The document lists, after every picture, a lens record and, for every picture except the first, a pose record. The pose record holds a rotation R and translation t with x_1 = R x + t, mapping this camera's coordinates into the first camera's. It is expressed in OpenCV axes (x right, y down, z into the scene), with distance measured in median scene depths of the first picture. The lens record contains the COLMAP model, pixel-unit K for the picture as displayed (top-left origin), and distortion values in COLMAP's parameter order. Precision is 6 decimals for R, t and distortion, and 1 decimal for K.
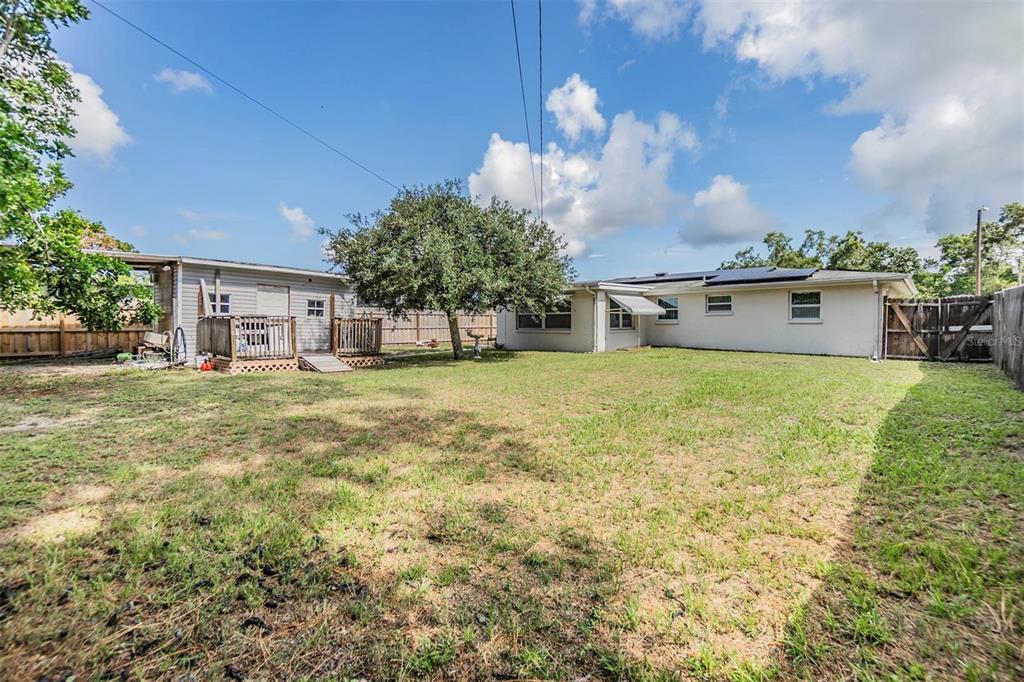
lens RADIAL K [[444.6, 0, 503.4], [0, 444.6, 330.9], [0, 0, 1]] dist [0.000619, -0.000146]
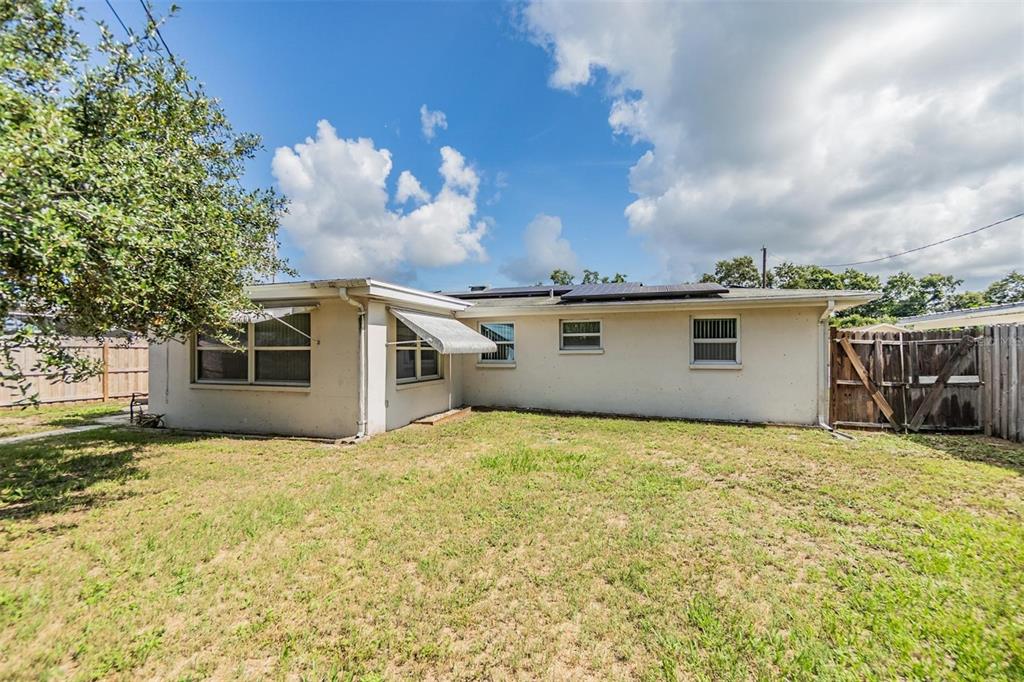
lens RADIAL K [[444.6, 0, 501.7], [0, 444.6, 346.2], [0, 0, 1]] dist [0.000619, -0.000146]
pose [[0.901900, 0.009141, 0.431847, 0.143154], [0.005339, 0.999464, -0.032306, -0.029274], [-0.431911, 0.031443, 0.901368, 0.547253]]
